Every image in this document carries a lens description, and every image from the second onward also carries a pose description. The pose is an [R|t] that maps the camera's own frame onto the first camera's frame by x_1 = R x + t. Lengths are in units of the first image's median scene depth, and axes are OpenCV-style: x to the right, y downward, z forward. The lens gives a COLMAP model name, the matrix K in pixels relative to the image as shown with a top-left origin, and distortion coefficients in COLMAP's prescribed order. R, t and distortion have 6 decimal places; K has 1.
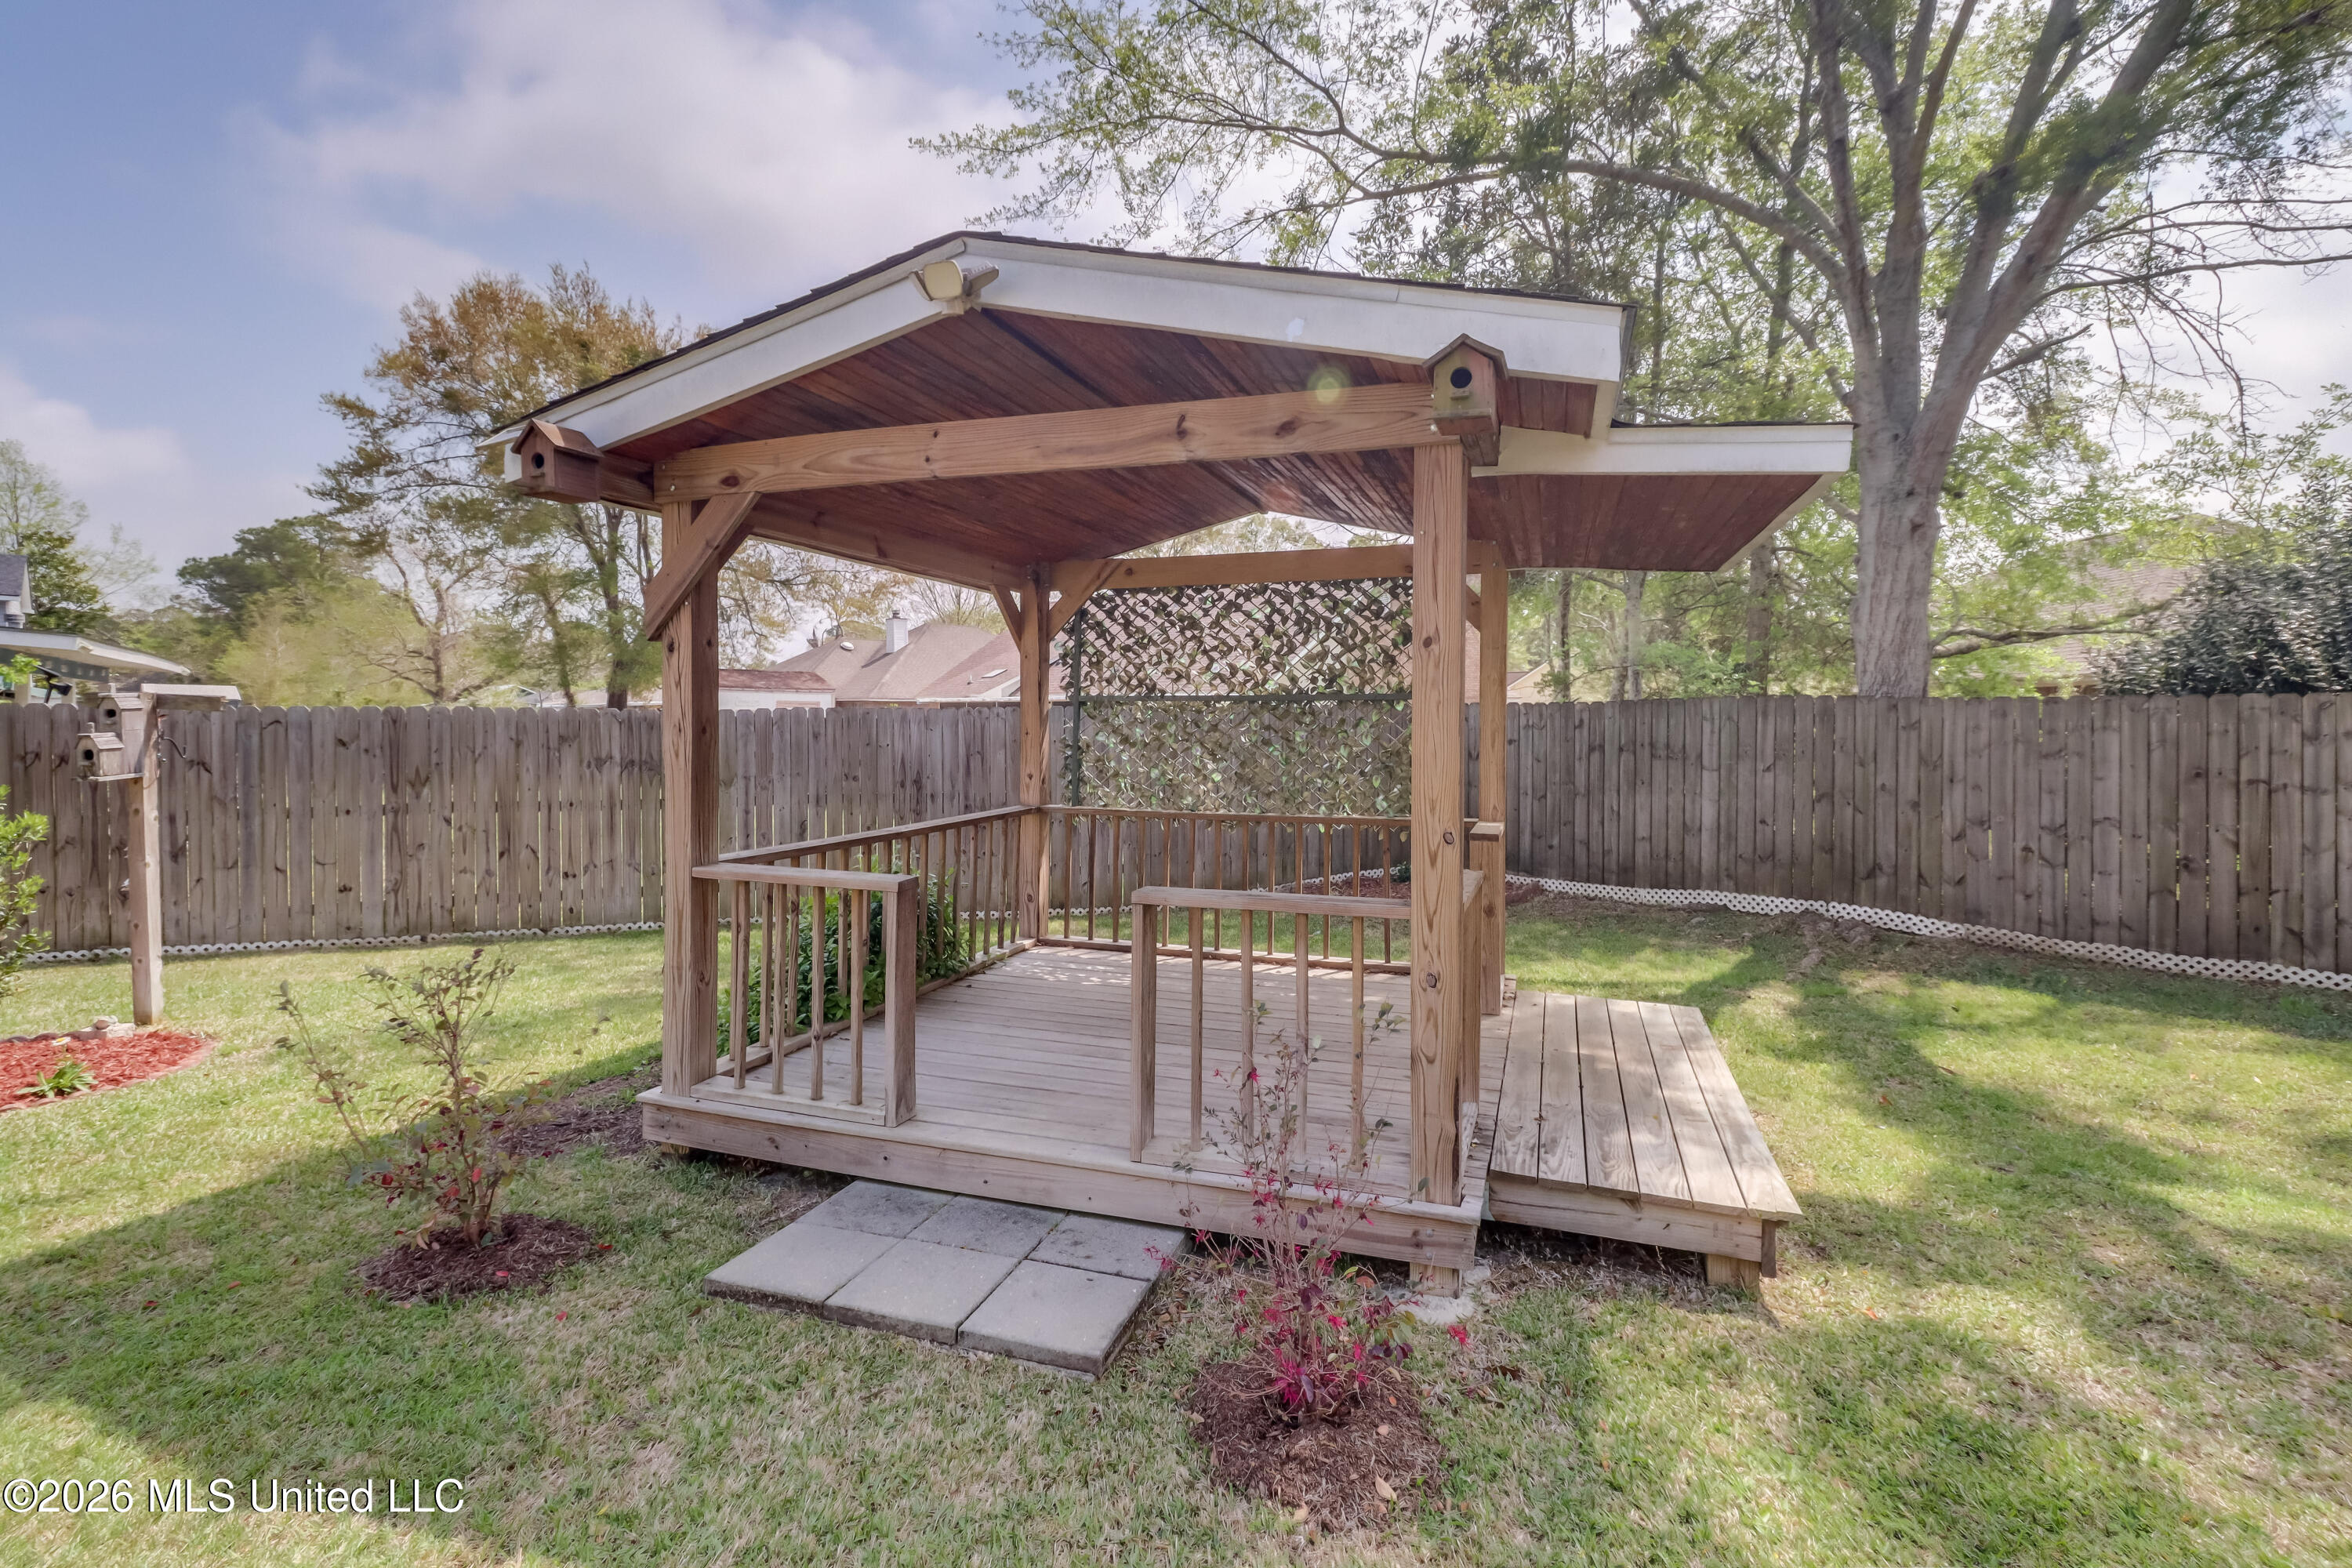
lens RADIAL K [[1103.7, 0, 1174.2], [0, 1103.7, 757.4], [0, 0, 1]] dist [0.002557, 0.000230]
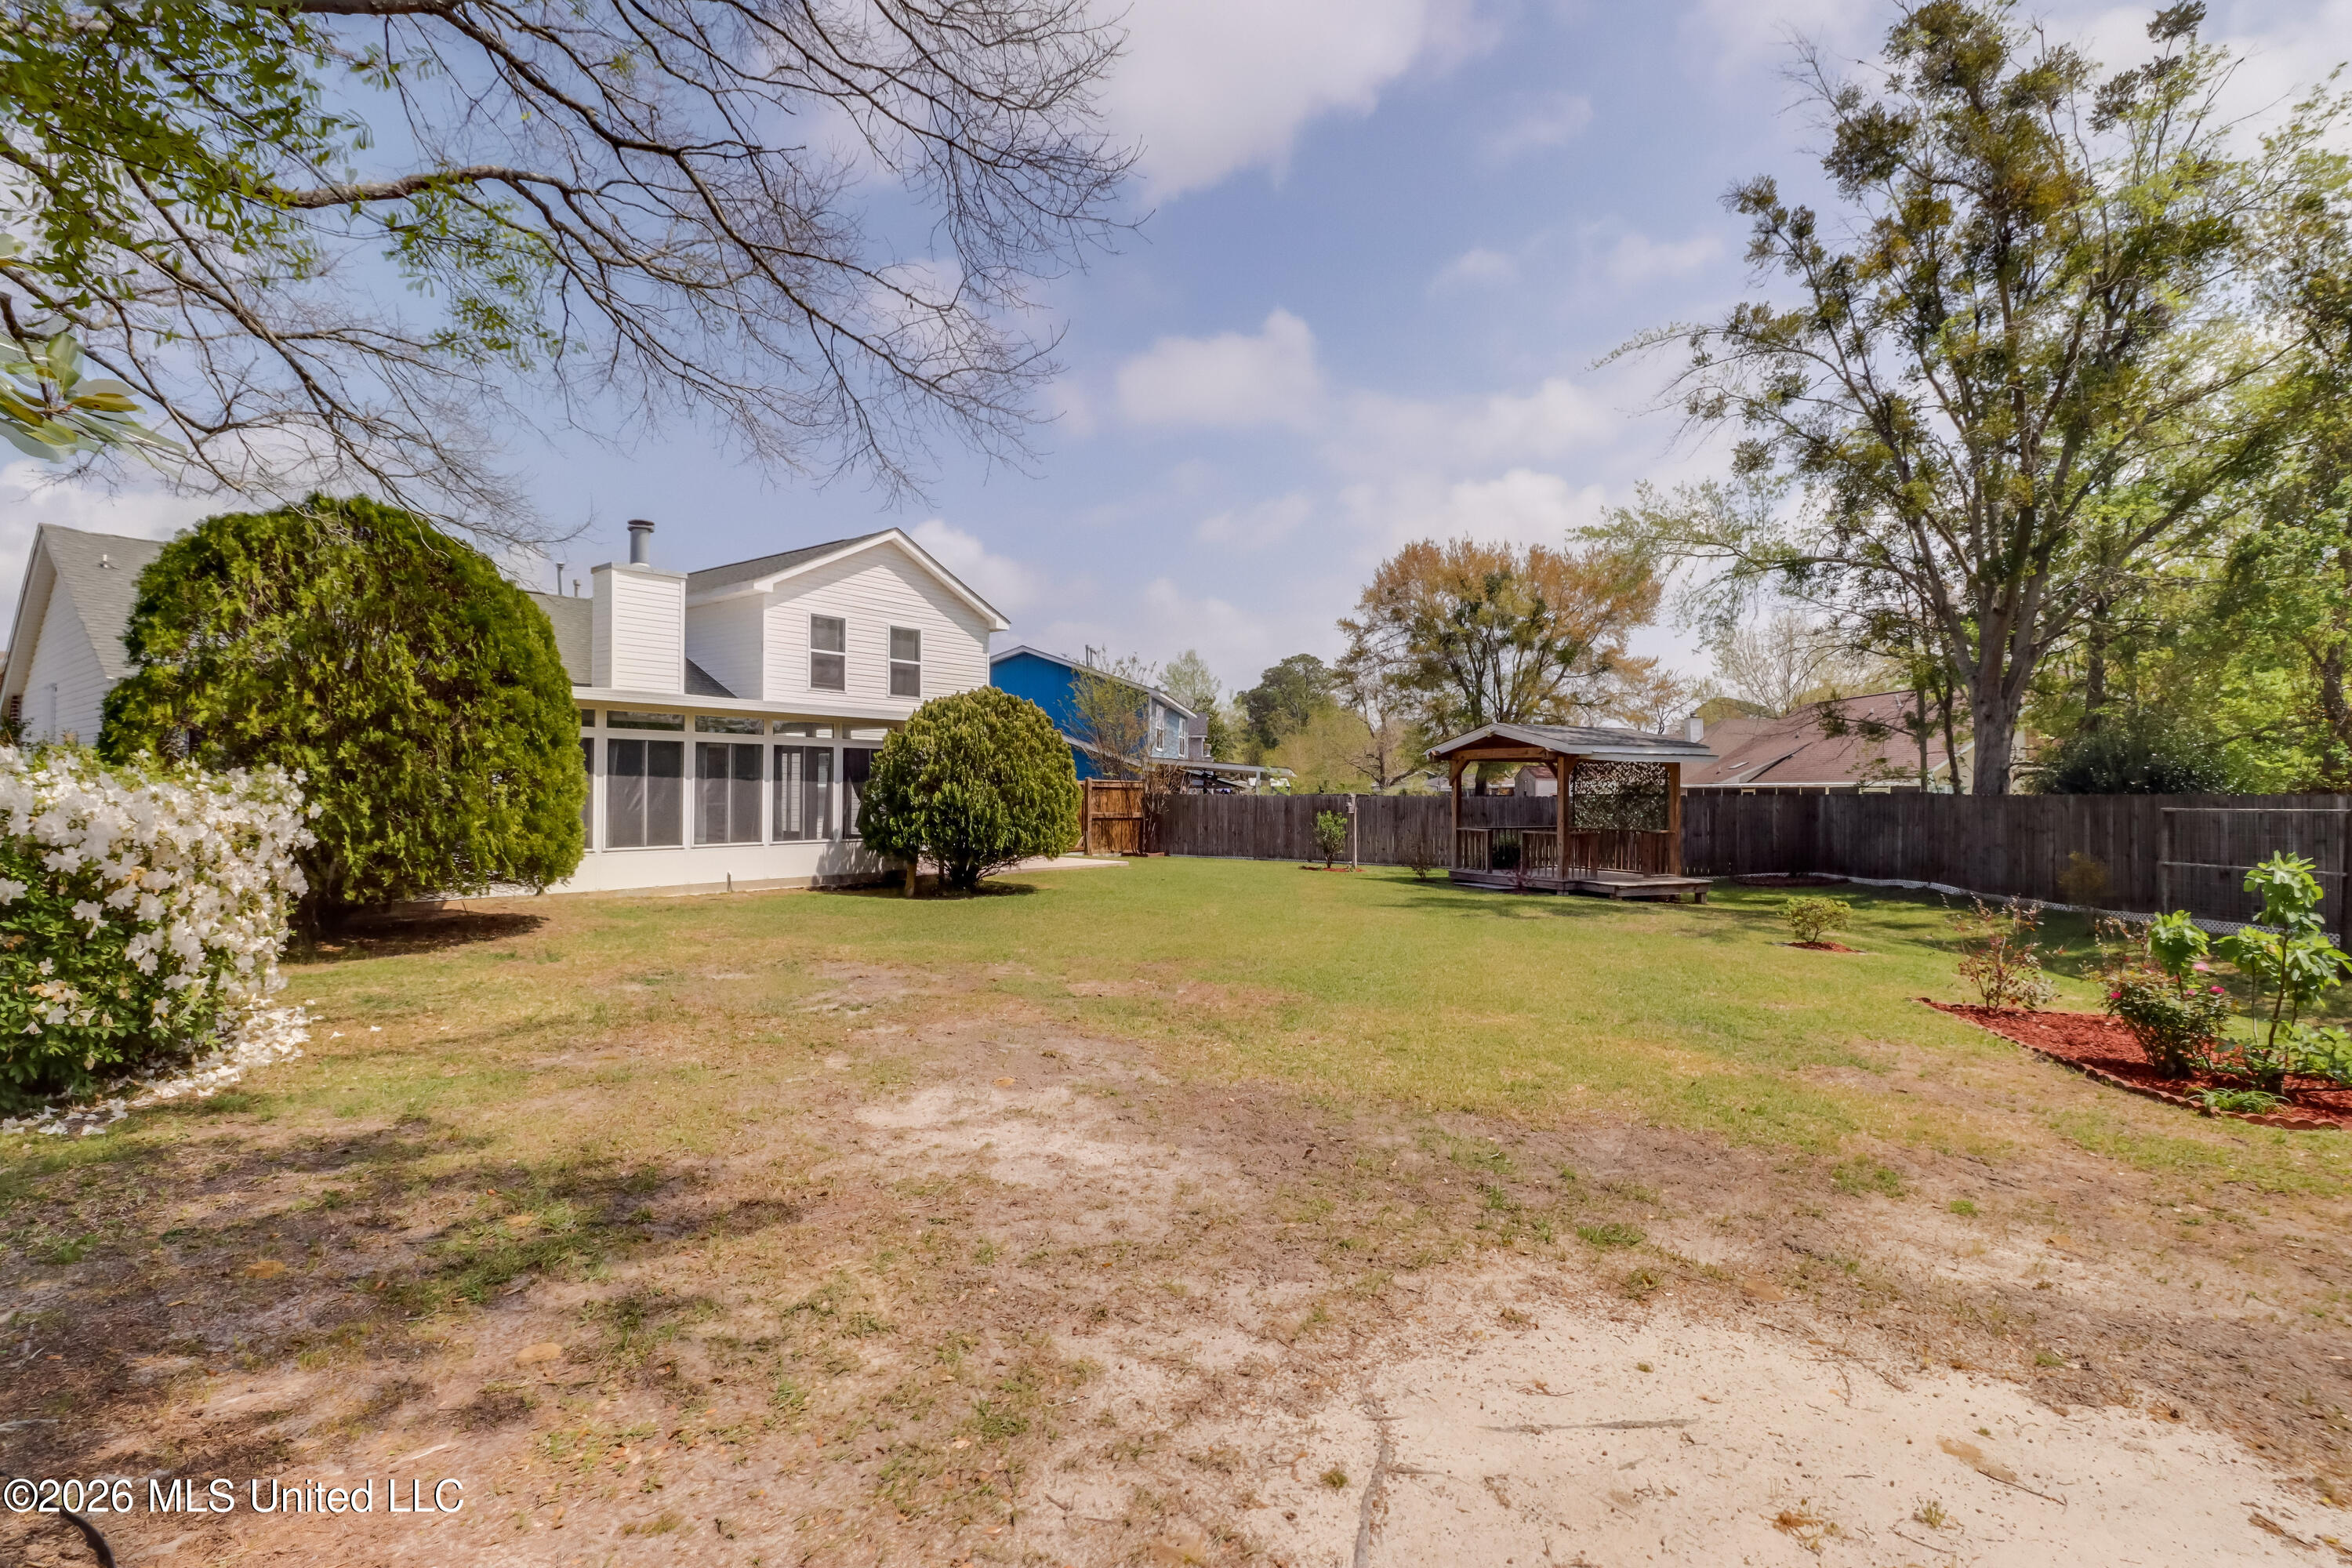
lens RADIAL K [[1112.5, 0, 1175.7], [0, 1112.5, 763.8], [0, 0, 1]] dist [-0.006124, -0.000880]
pose [[0.727332, -0.015827, -0.686103, 0.292739], [-0.028466, 0.998178, -0.053204, 0.014839], [0.685695, 0.058228, 0.725557, -0.496662]]
